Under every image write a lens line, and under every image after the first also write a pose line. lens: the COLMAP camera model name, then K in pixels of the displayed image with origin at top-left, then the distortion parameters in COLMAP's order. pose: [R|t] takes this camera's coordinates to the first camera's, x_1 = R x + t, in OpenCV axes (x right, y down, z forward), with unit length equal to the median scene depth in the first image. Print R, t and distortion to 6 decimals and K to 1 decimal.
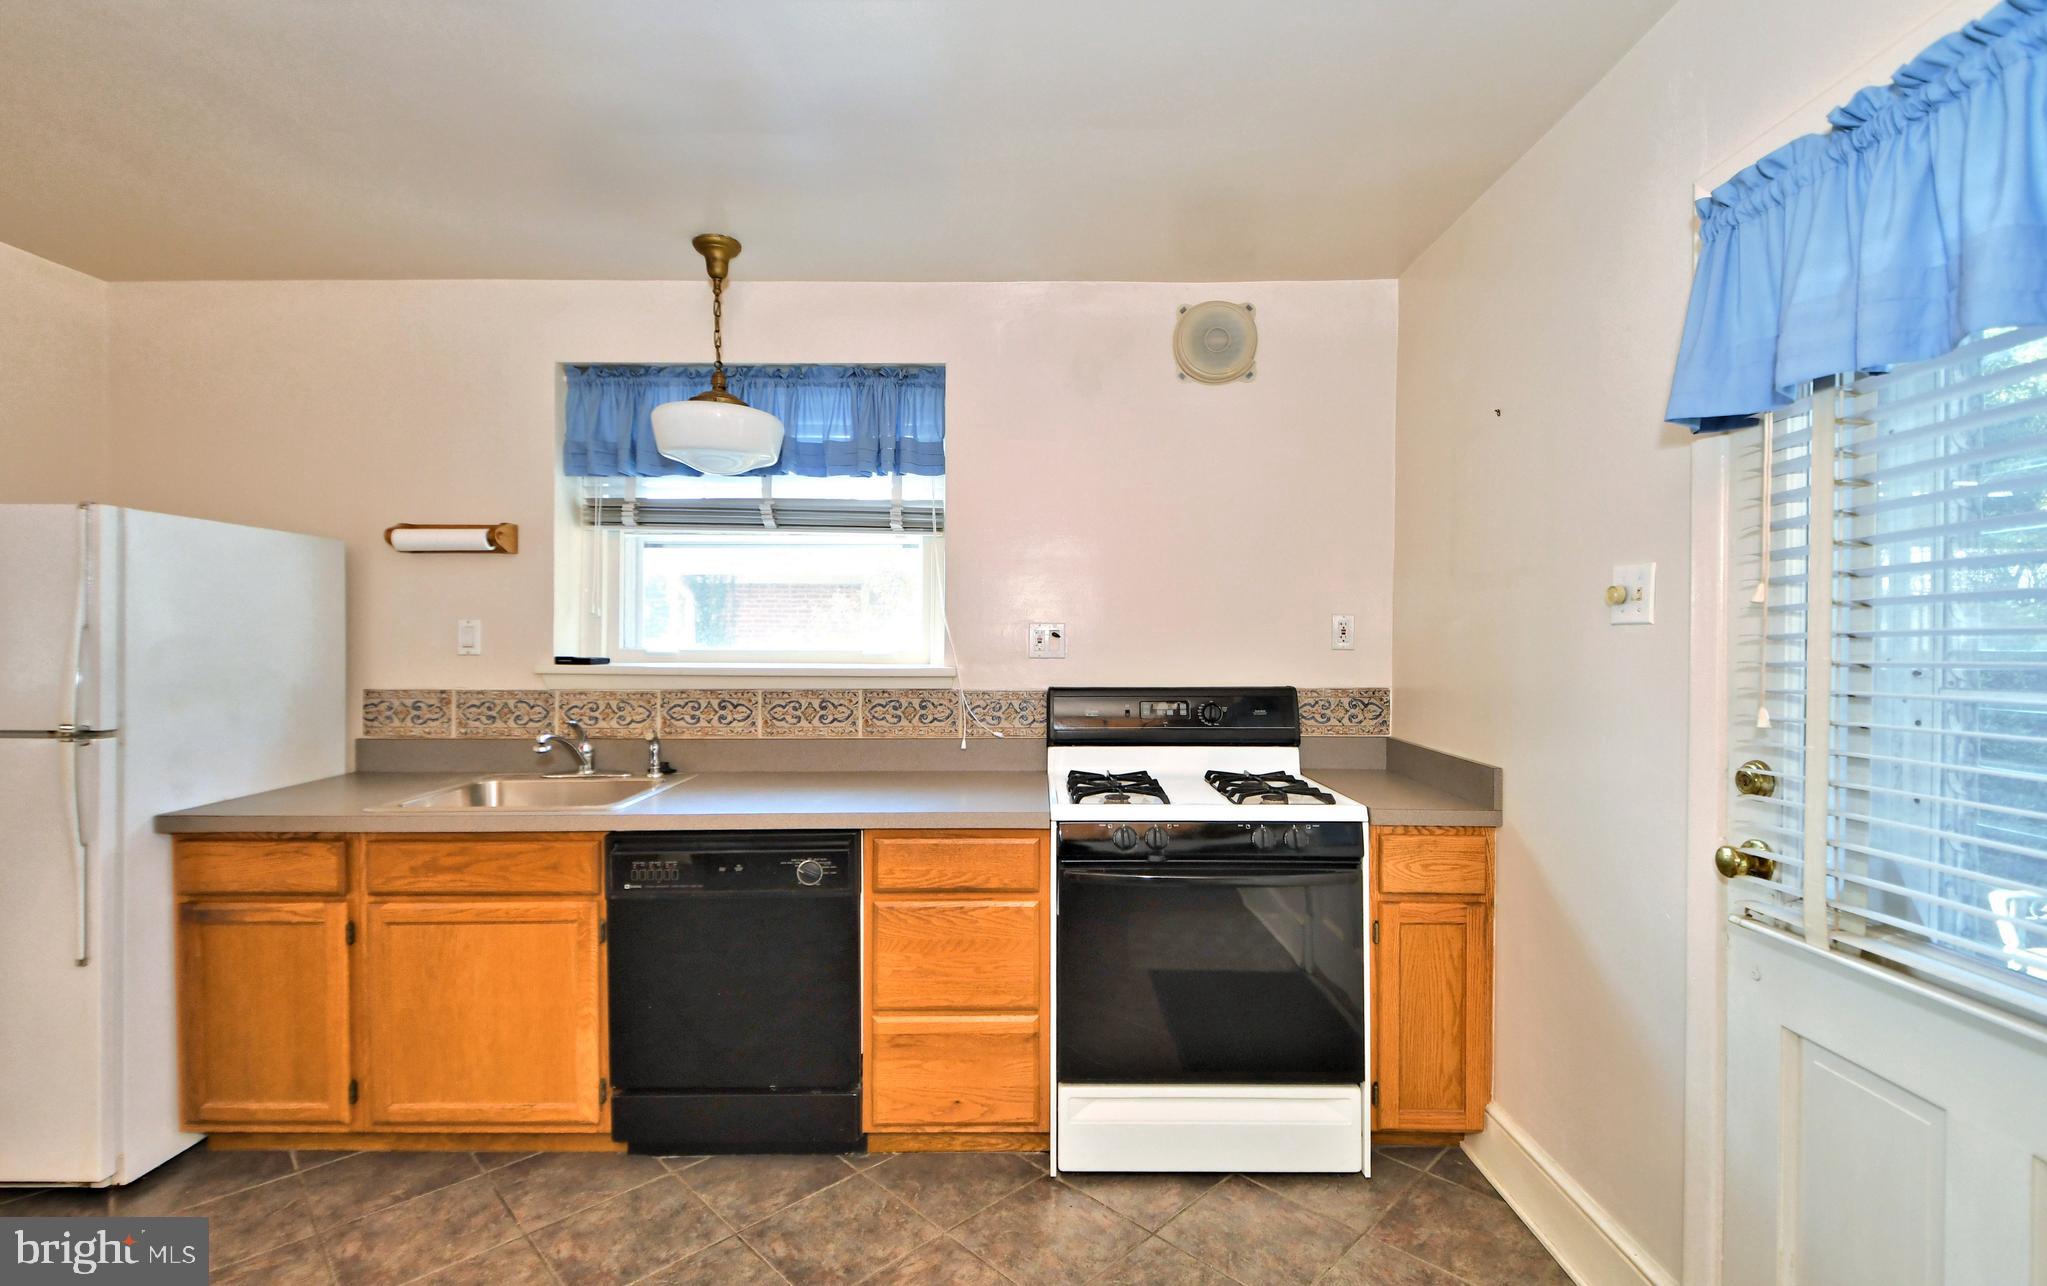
lens RADIAL K [[897.6, 0, 1023.7], [0, 897.6, 640.9], [0, 0, 1]] dist [0.033653, -0.001576]
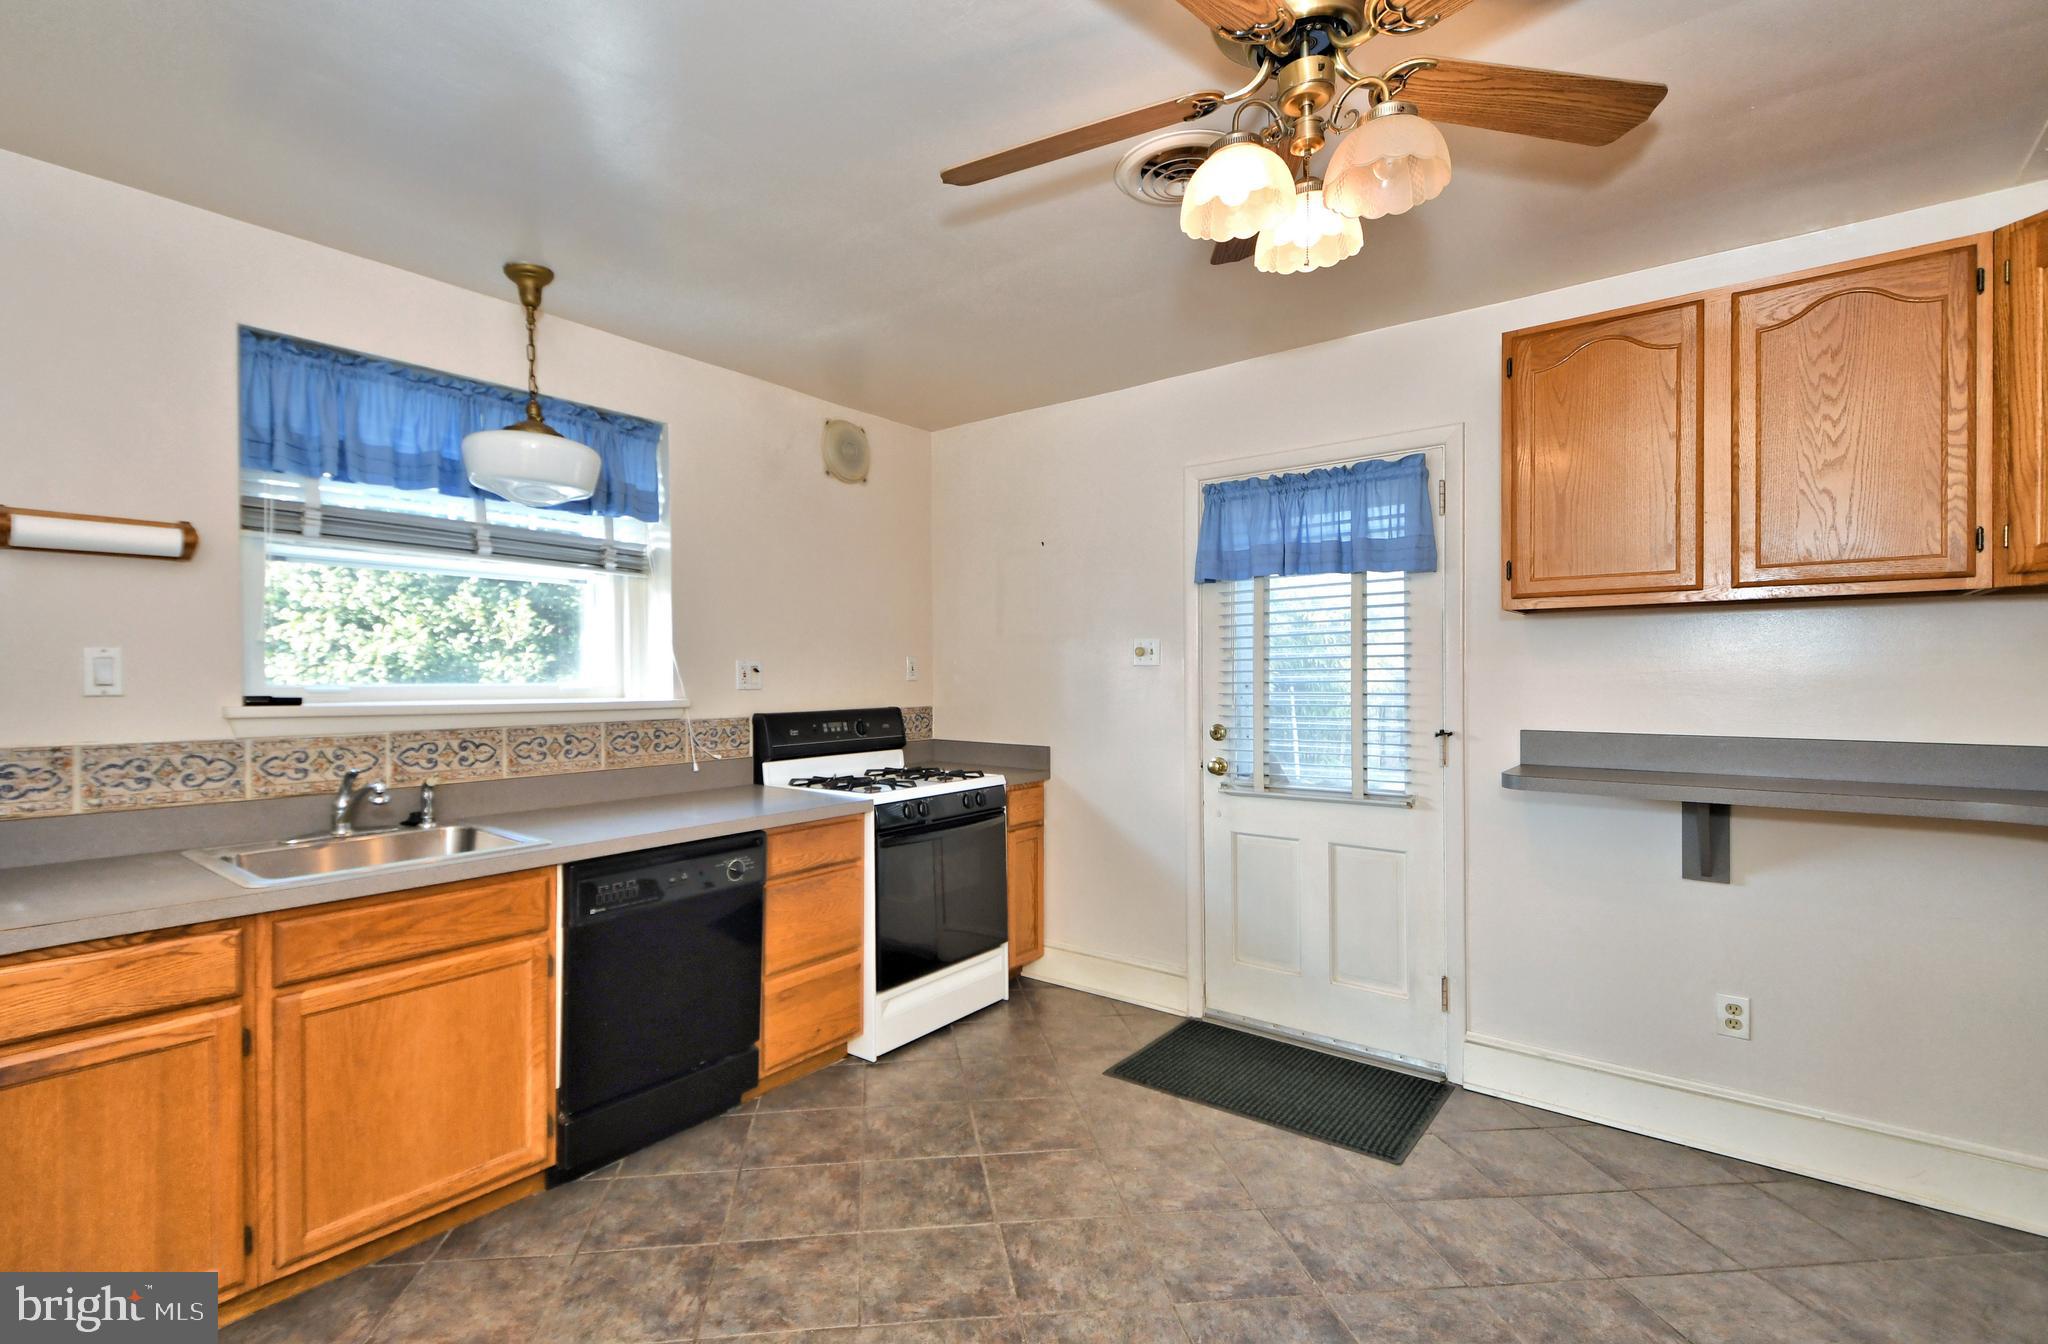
lens RADIAL K [[937.4, 0, 946.6], [0, 937.4, 681.2], [0, 0, 1]] dist [0.021337, -0.002692]
pose [[0.632573, -0.007084, 0.774468, -0.845576], [0.008113, 0.999964, 0.002520, 0.007760], [-0.774458, 0.004689, 0.632608, 0.007068]]
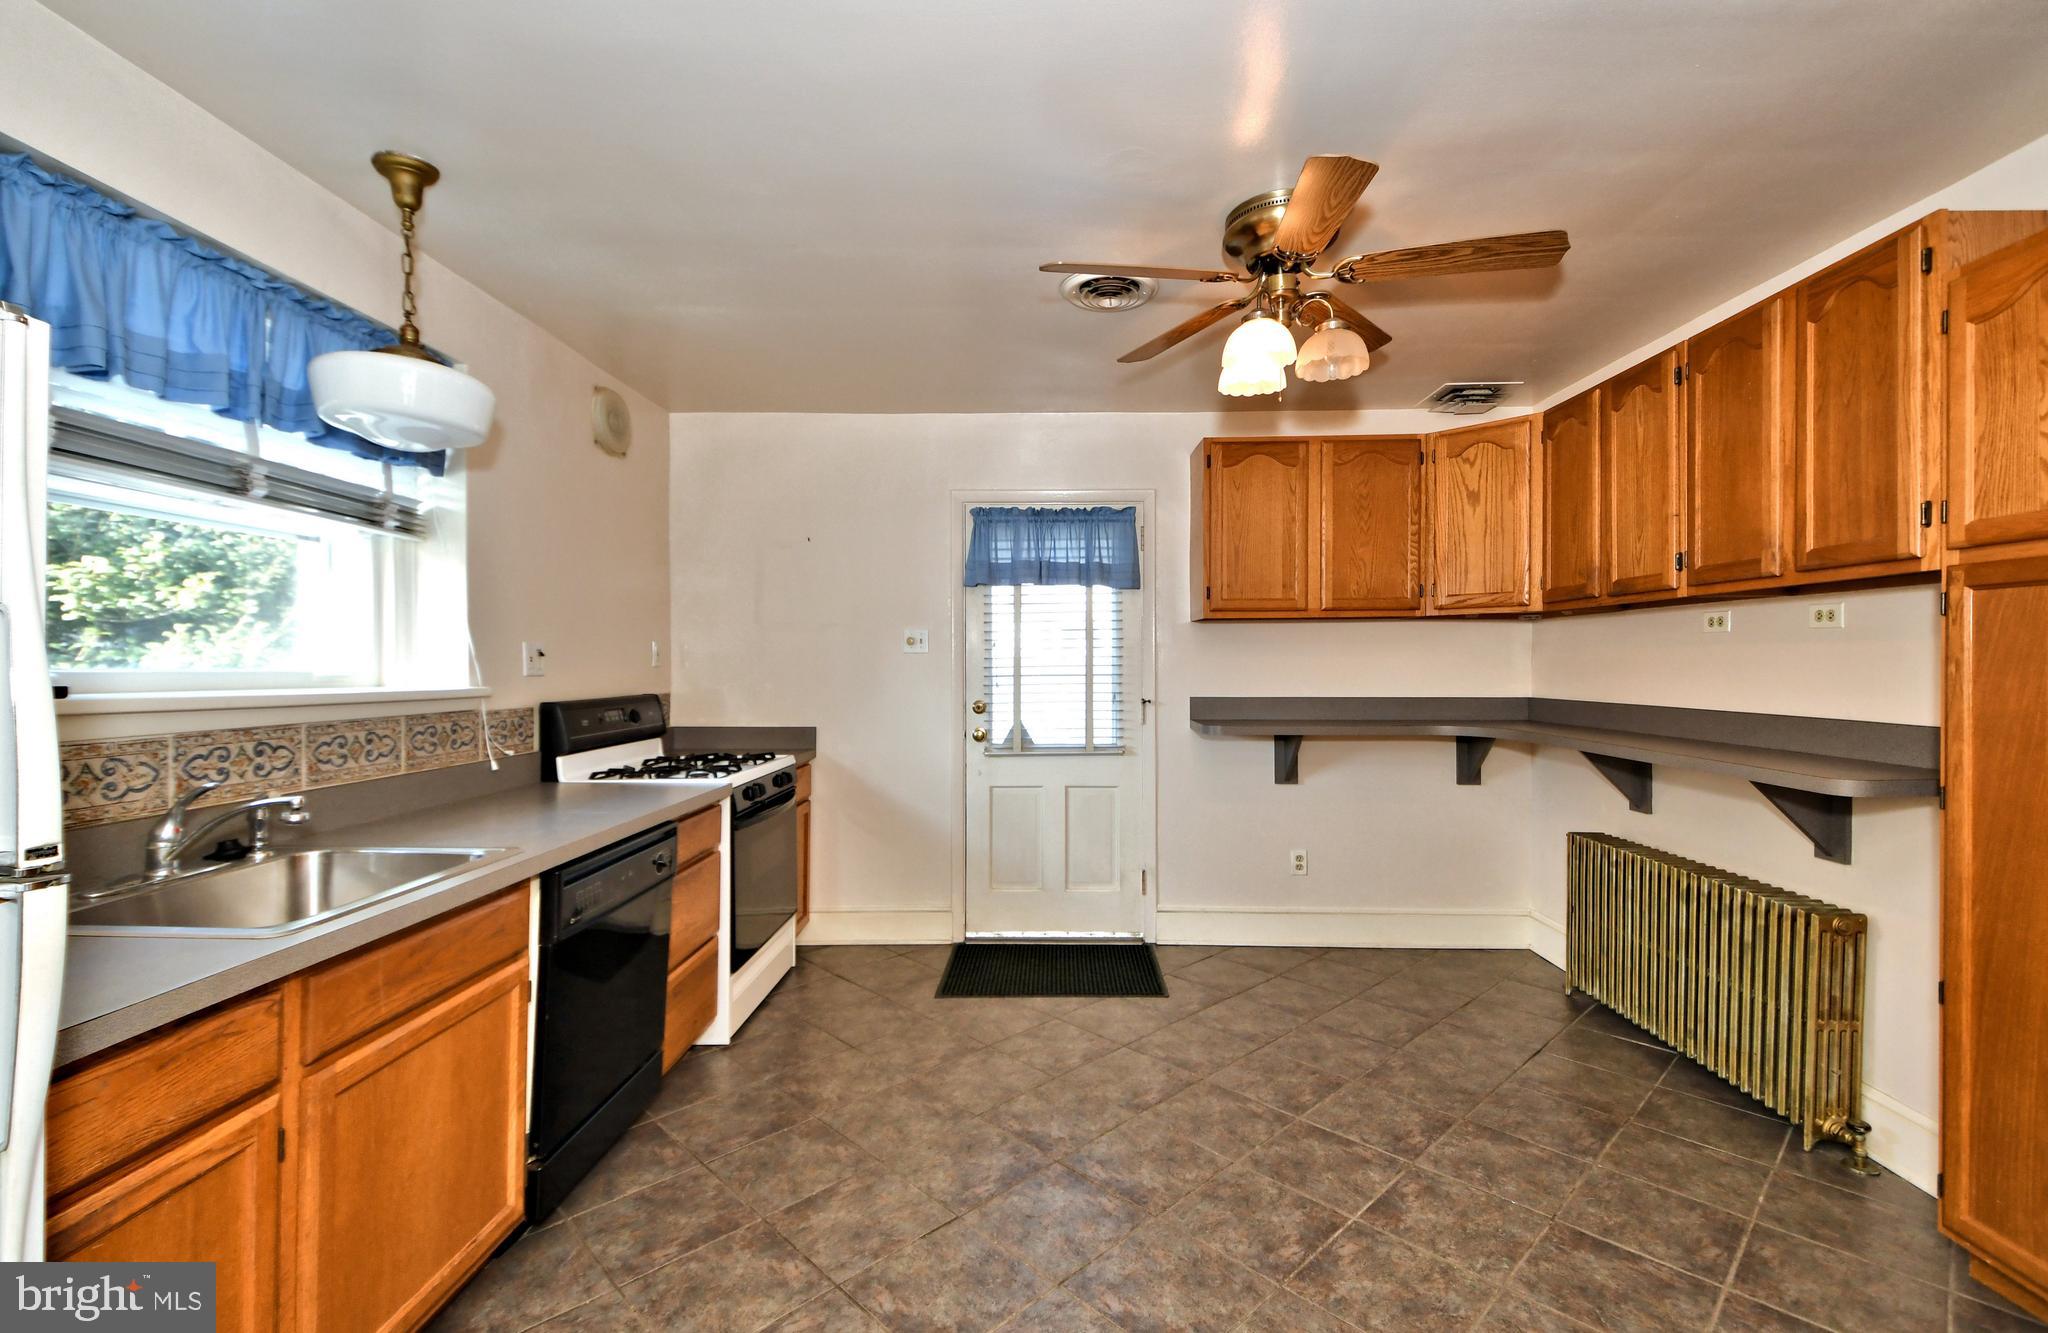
lens RADIAL K [[882.3, 0, 1030.2], [0, 882.3, 659.0], [0, 0, 1]] dist [0.014112, -0.002980]
pose [[0.013017, 0.006814, 0.999892, -1.117741], [0.010163, 0.999924, -0.006947, 0.013386], [-0.999864, 0.010253, 0.012947, 0.434053]]
